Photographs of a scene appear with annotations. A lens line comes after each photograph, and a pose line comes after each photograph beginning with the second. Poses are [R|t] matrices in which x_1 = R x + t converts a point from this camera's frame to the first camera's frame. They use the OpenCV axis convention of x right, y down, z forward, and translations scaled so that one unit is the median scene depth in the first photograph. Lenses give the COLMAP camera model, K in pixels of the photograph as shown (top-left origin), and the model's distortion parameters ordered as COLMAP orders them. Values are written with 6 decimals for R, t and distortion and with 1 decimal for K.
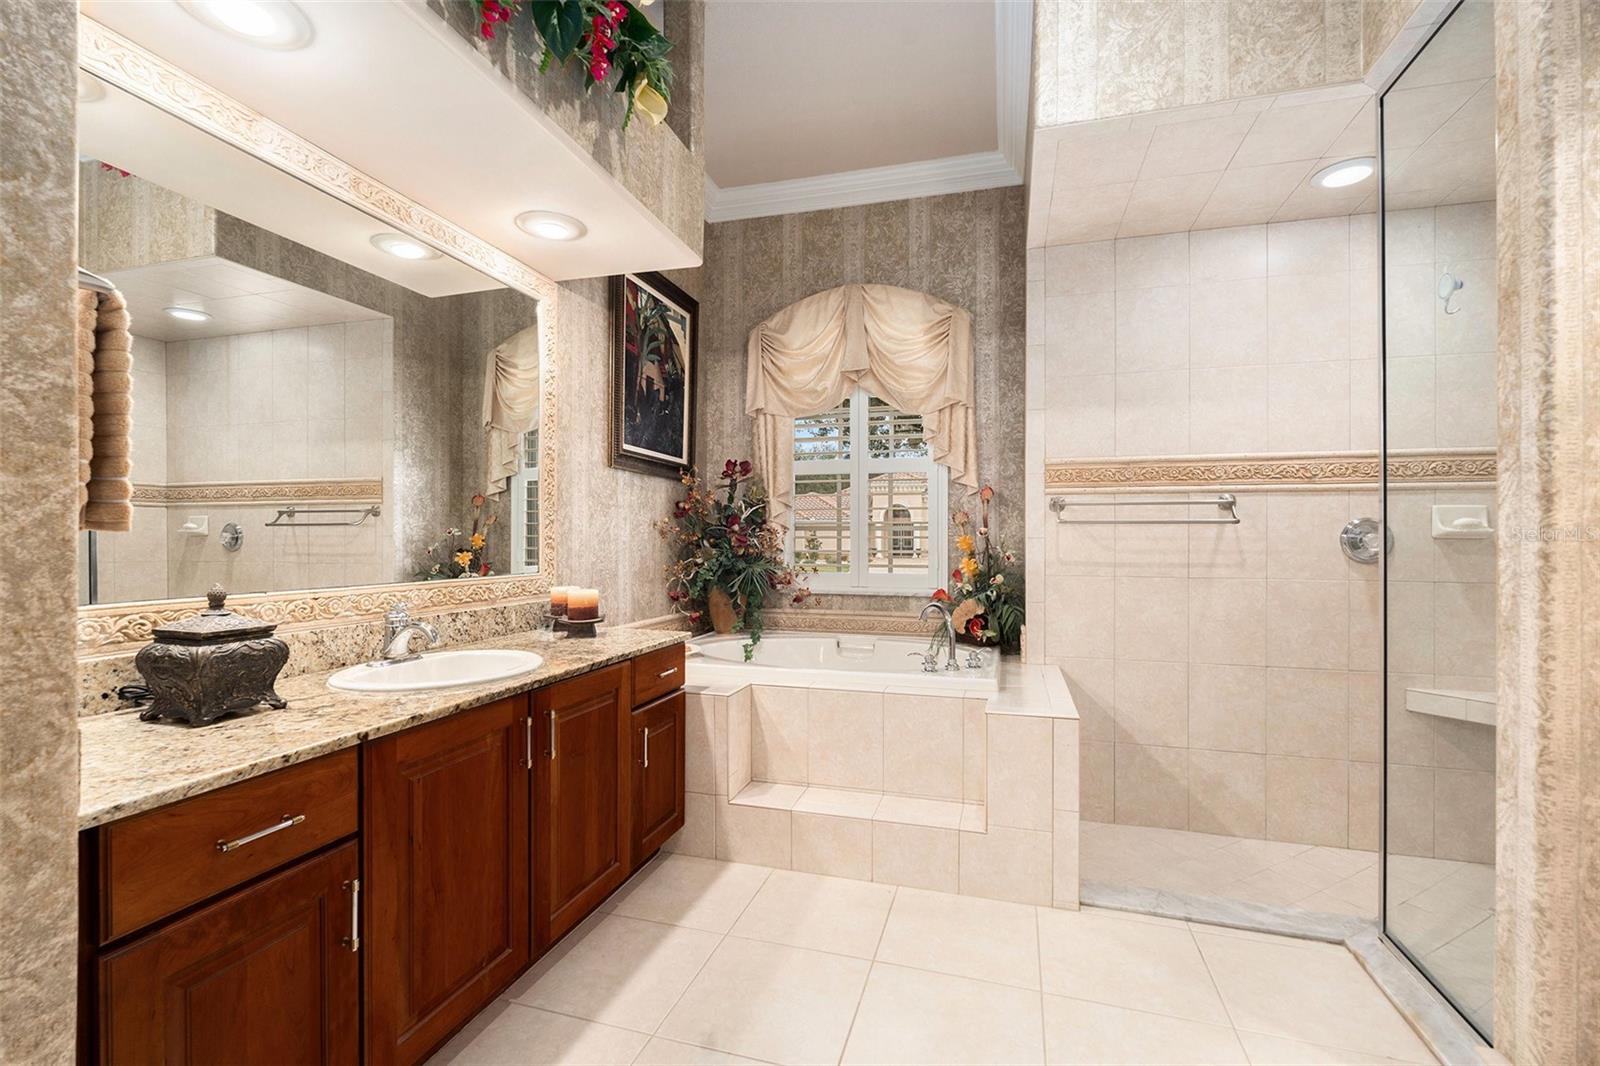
lens RADIAL K [[713.0, 0, 805.6], [0, 713.0, 538.2], [0, 0, 1]] dist [-0.009532, 0.000827]
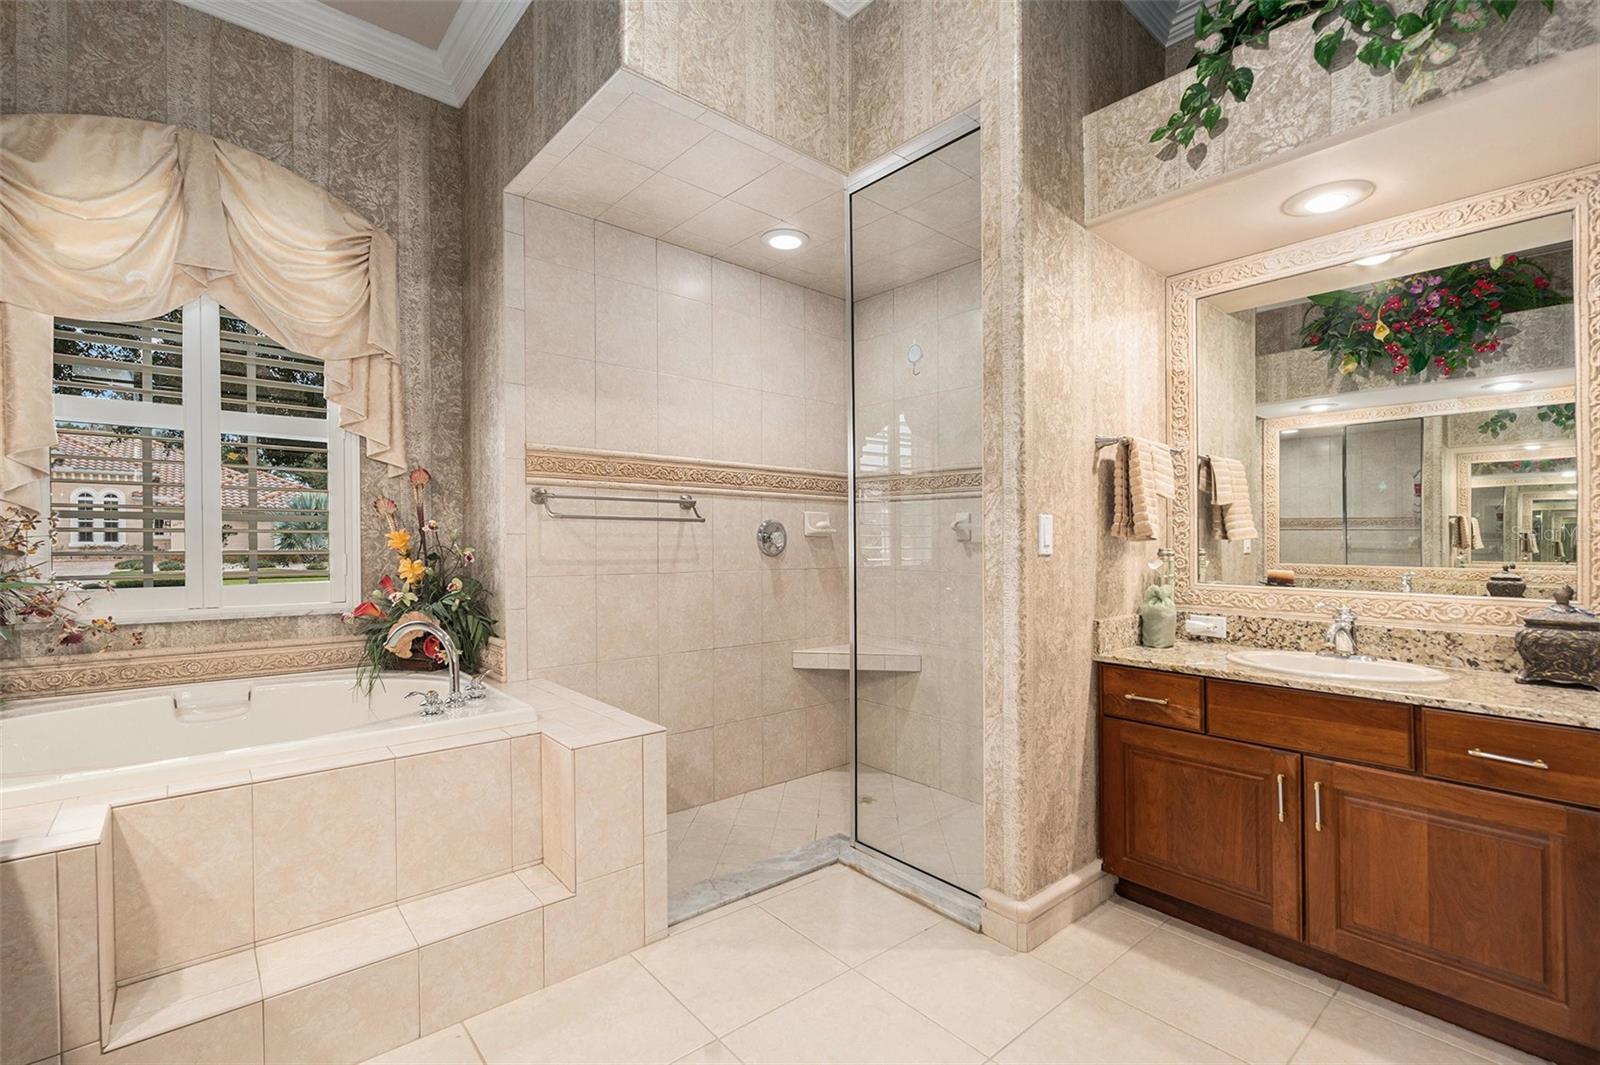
lens RADIAL K [[713.0, 0, 806.9], [0, 713.0, 539.0], [0, 0, 1]] dist [-0.009532, 0.000827]
pose [[0.531485, -0.000743, 0.847067, -0.229119], [-0.007085, 0.999961, 0.005323, -0.001393], [-0.847038, -0.008830, 0.531459, 0.264410]]
